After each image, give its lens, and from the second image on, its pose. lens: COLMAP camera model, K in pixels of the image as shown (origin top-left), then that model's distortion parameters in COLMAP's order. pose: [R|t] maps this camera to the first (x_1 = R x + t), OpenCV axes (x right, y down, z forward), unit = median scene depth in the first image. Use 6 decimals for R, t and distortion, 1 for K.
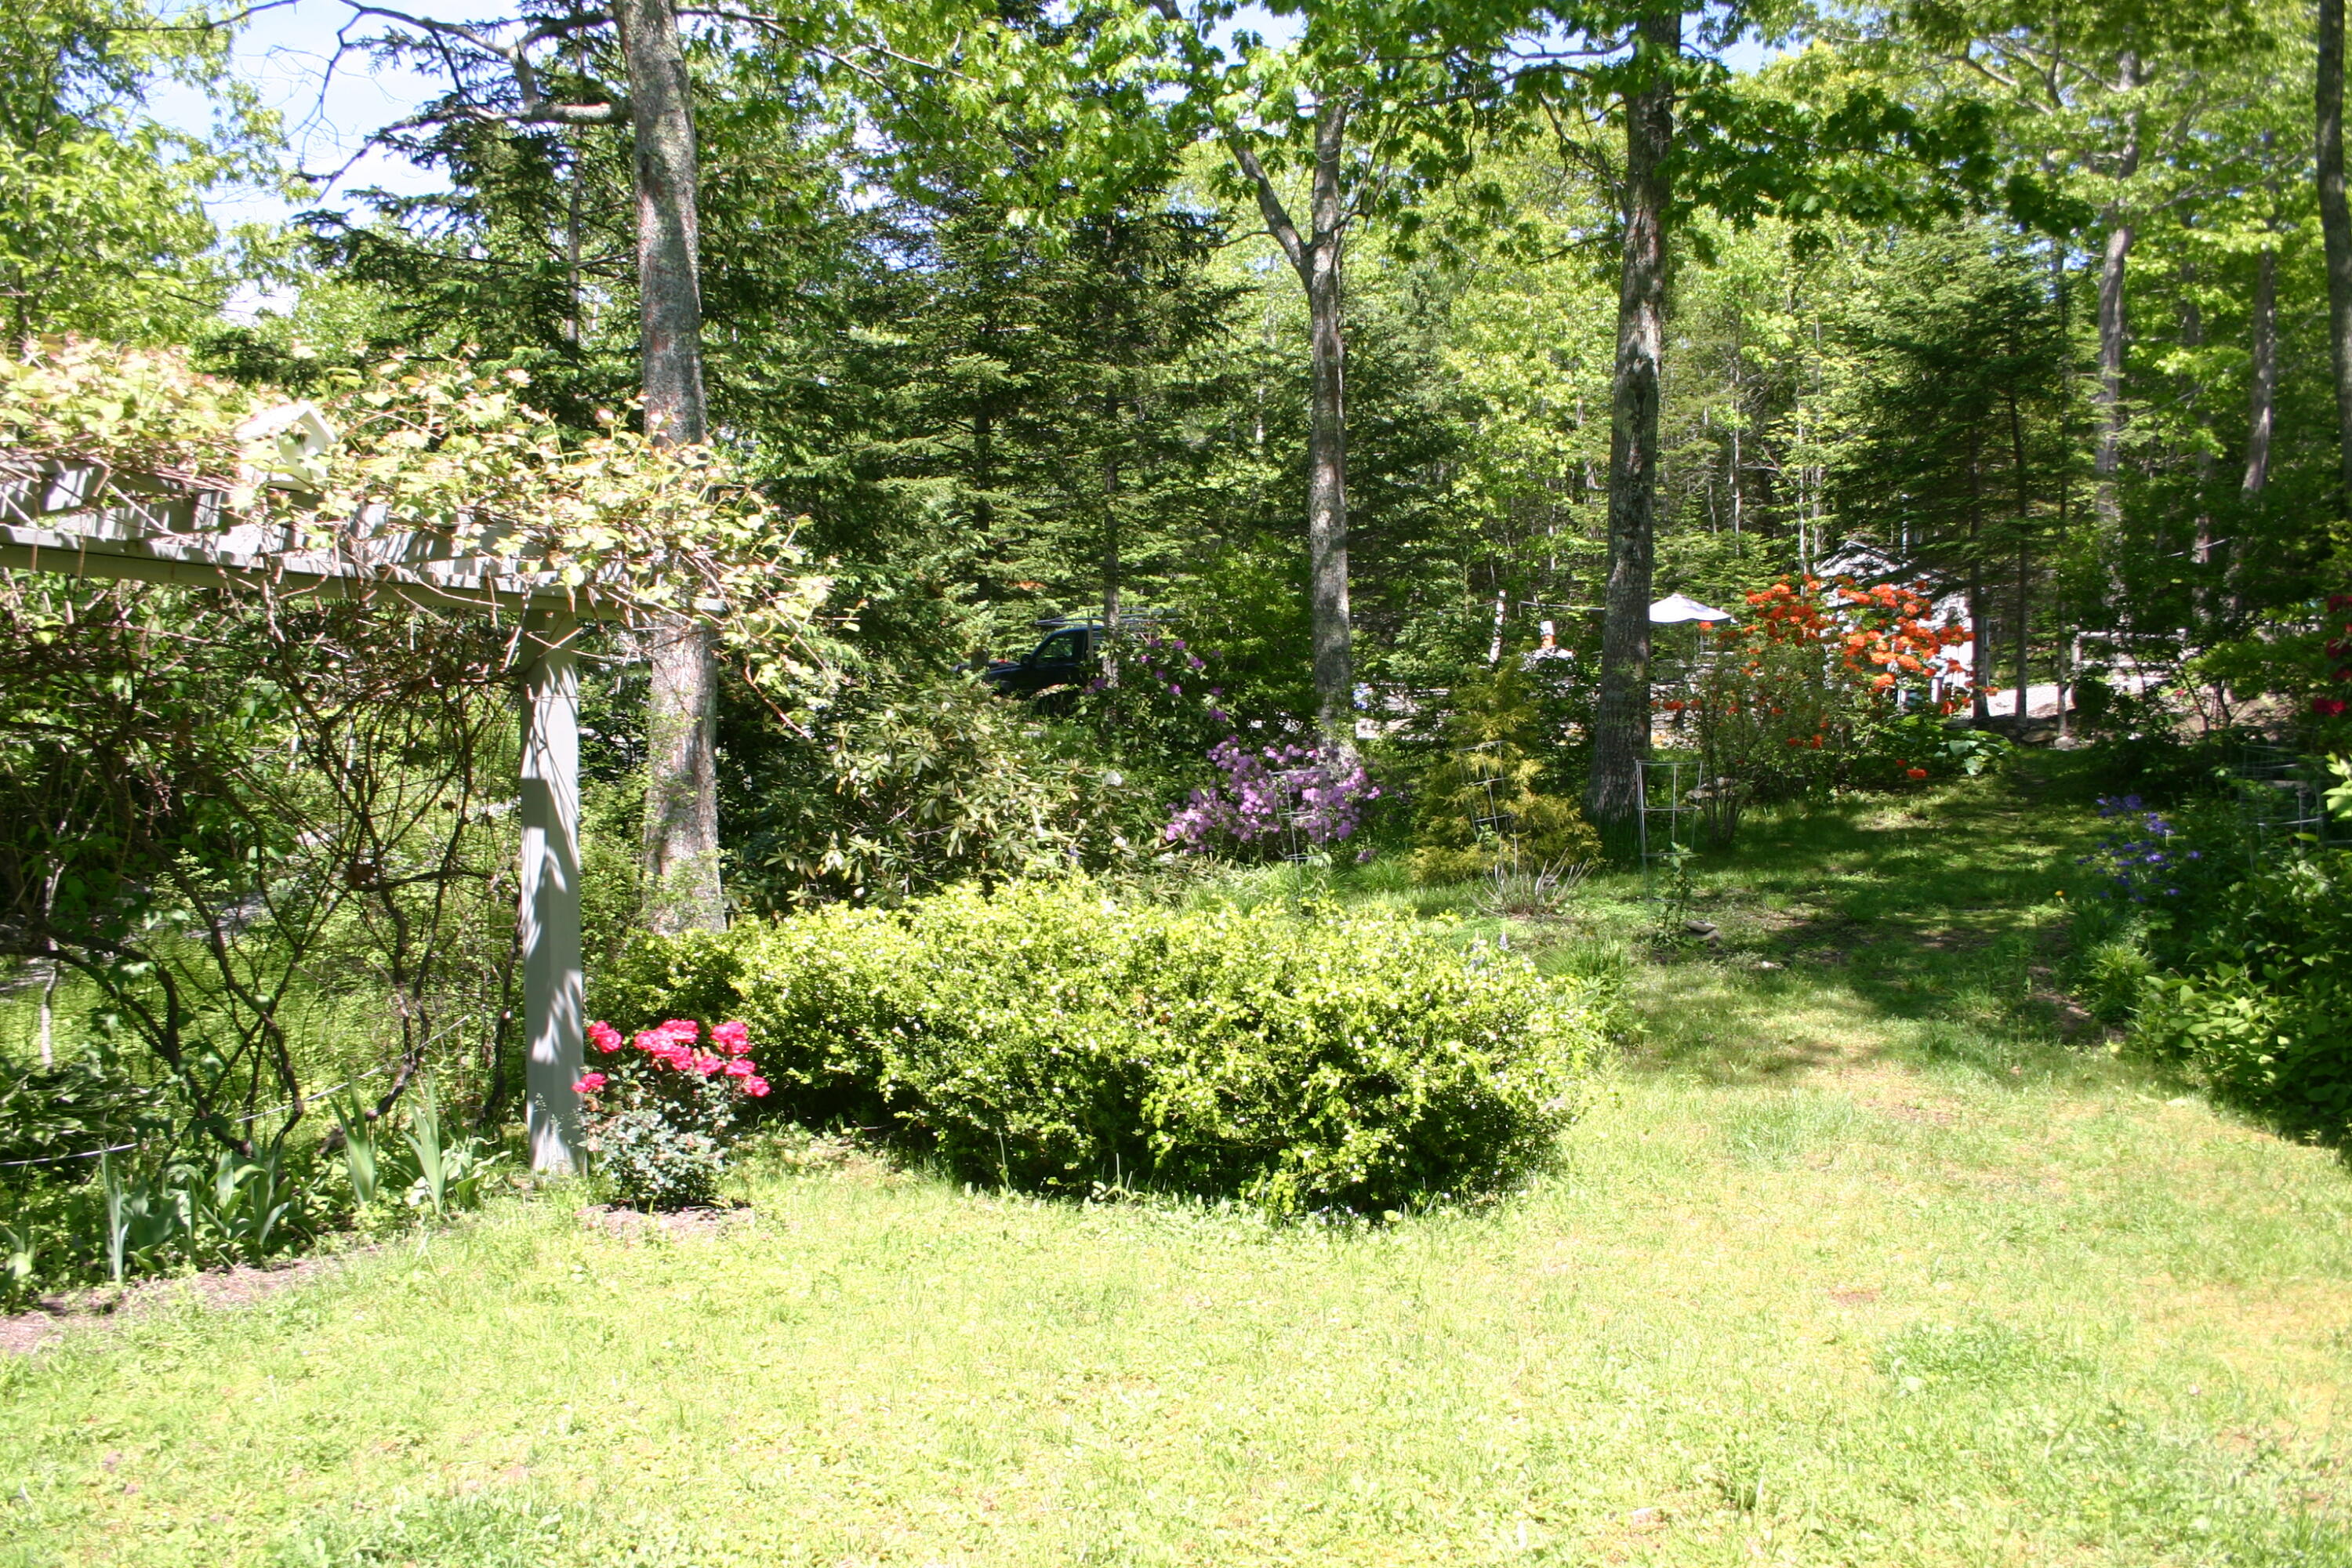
lens RADIAL K [[1911.0, 0, 1154.8], [0, 1911.0, 824.7], [0, 0, 1]] dist [-0.154010, 0.126521]
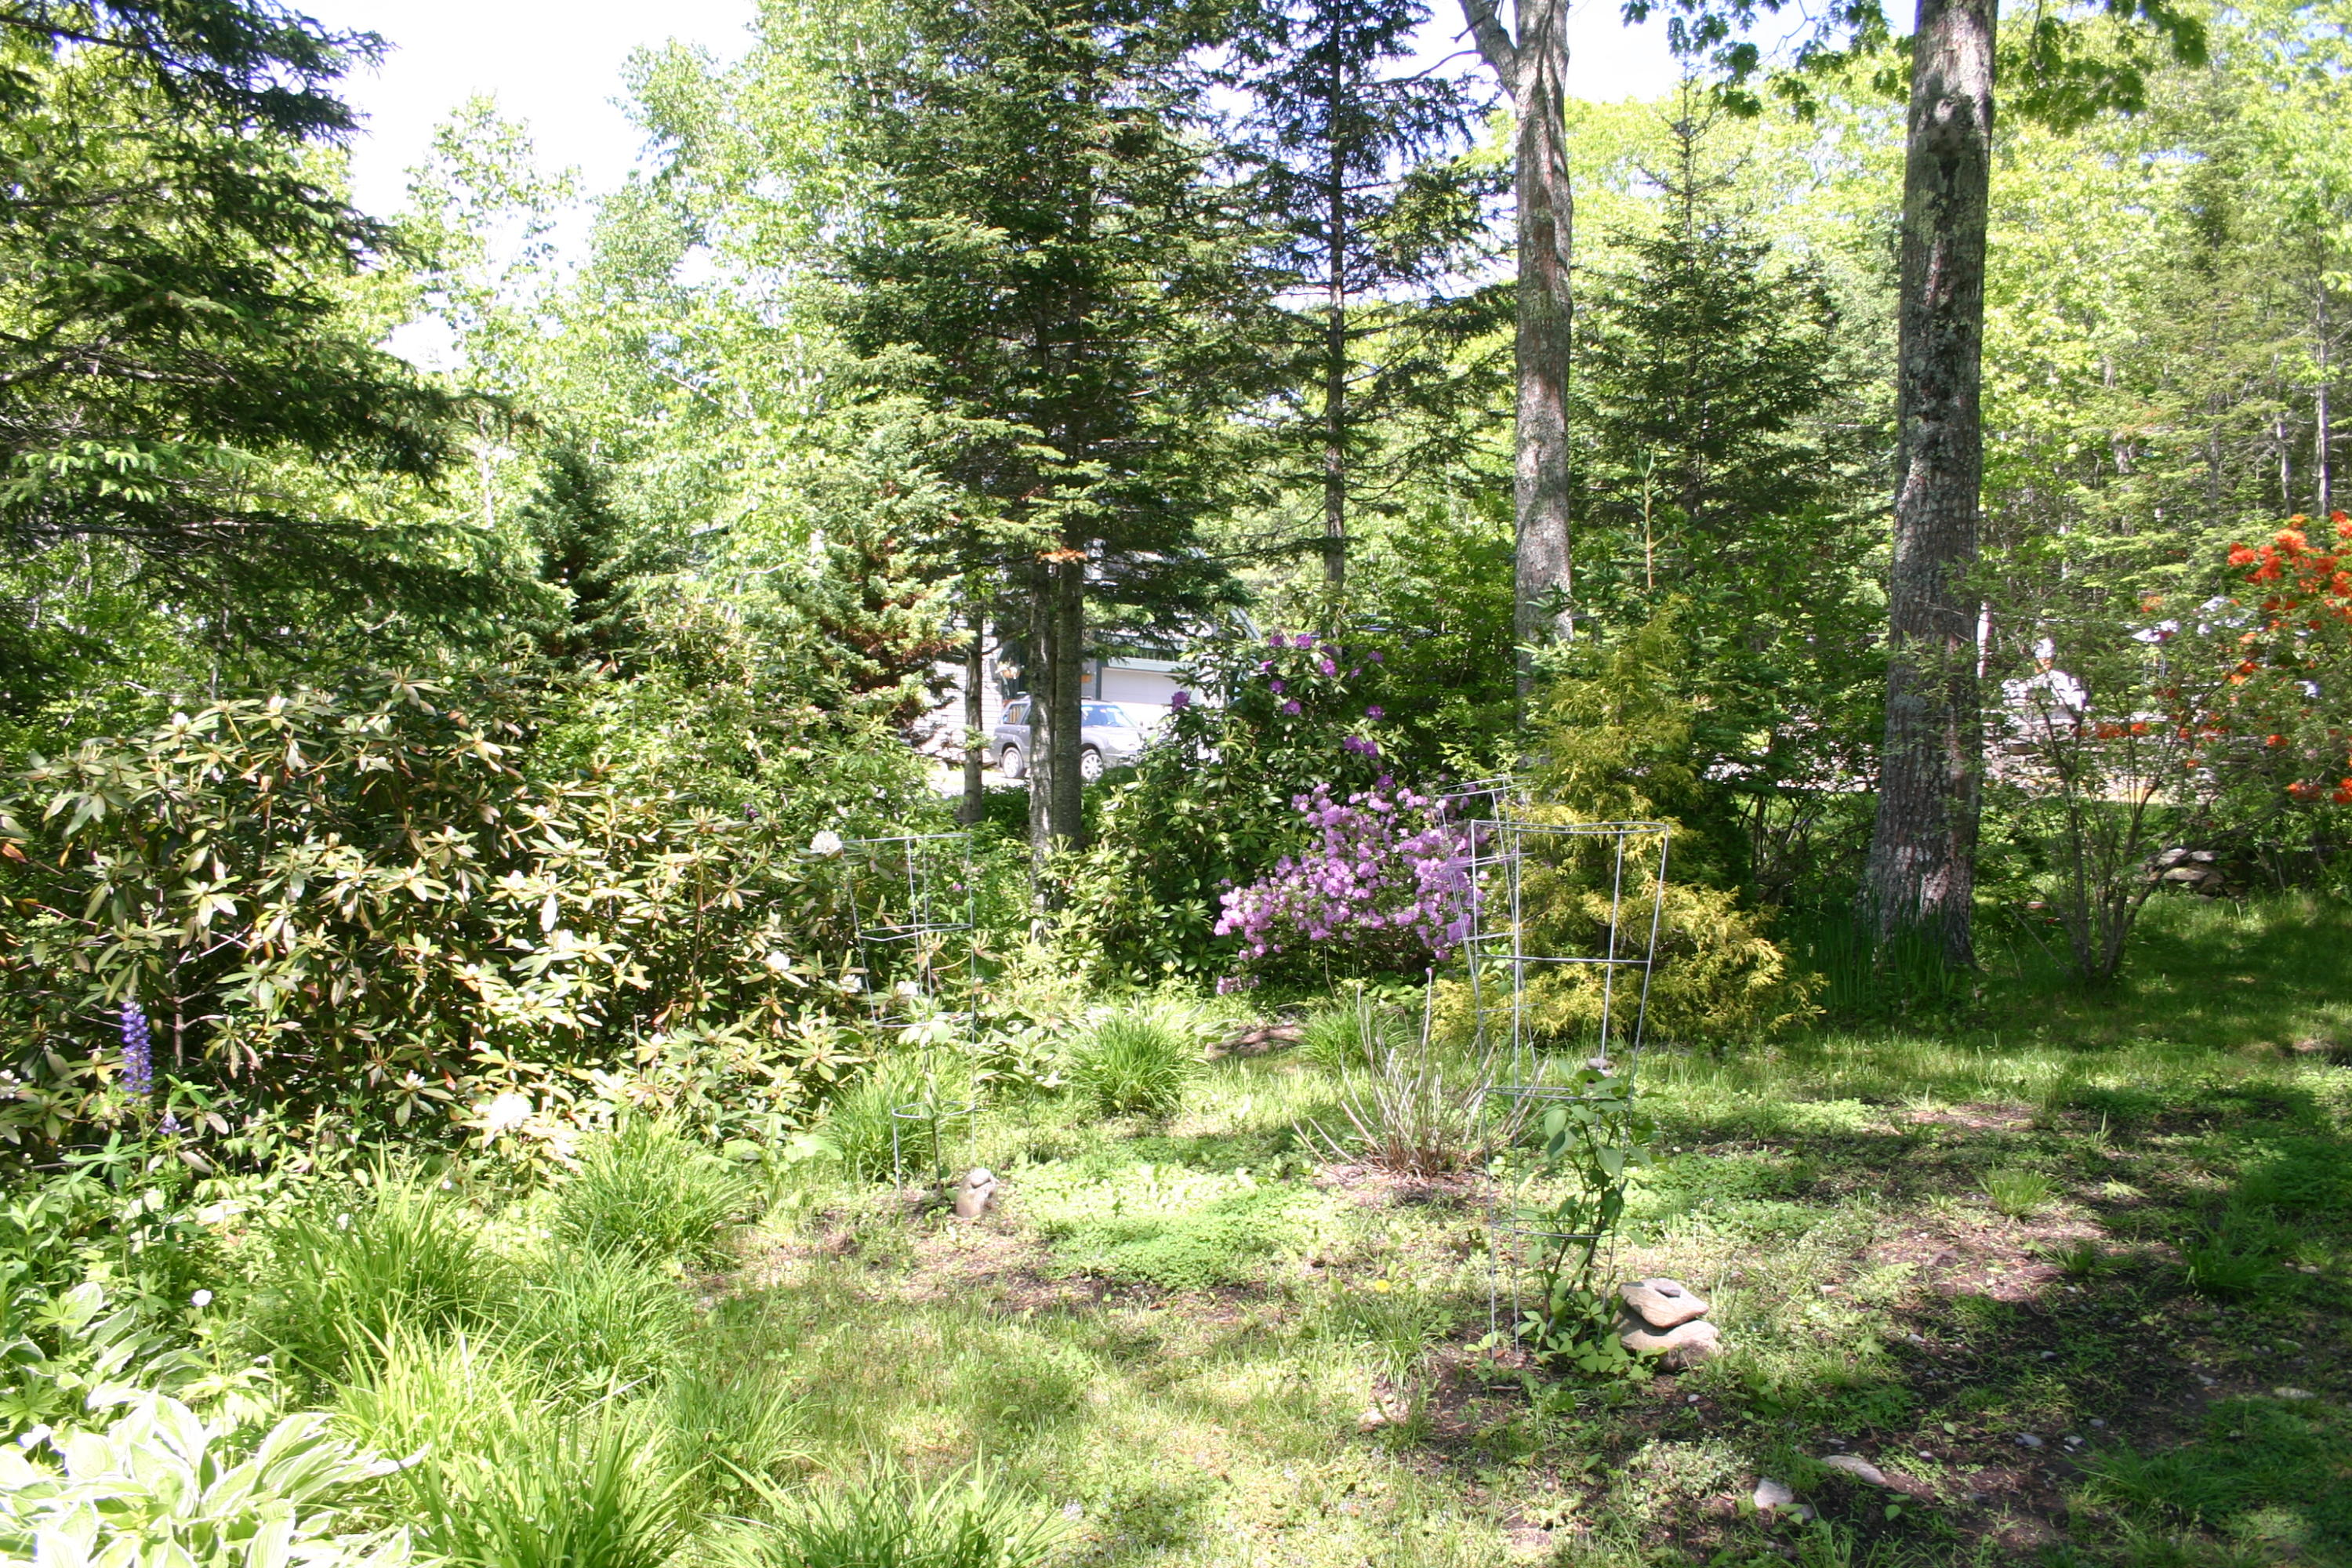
lens RADIAL K [[1911.0, 0, 1160.2], [0, 1911.0, 809.3], [0, 0, 1]] dist [-0.154010, 0.126521]
pose [[0.957493, 0.010328, -0.288271, 0.189671], [-0.020782, 0.999232, -0.033225, -0.014072], [0.287707, 0.037804, 0.956972, 0.406903]]
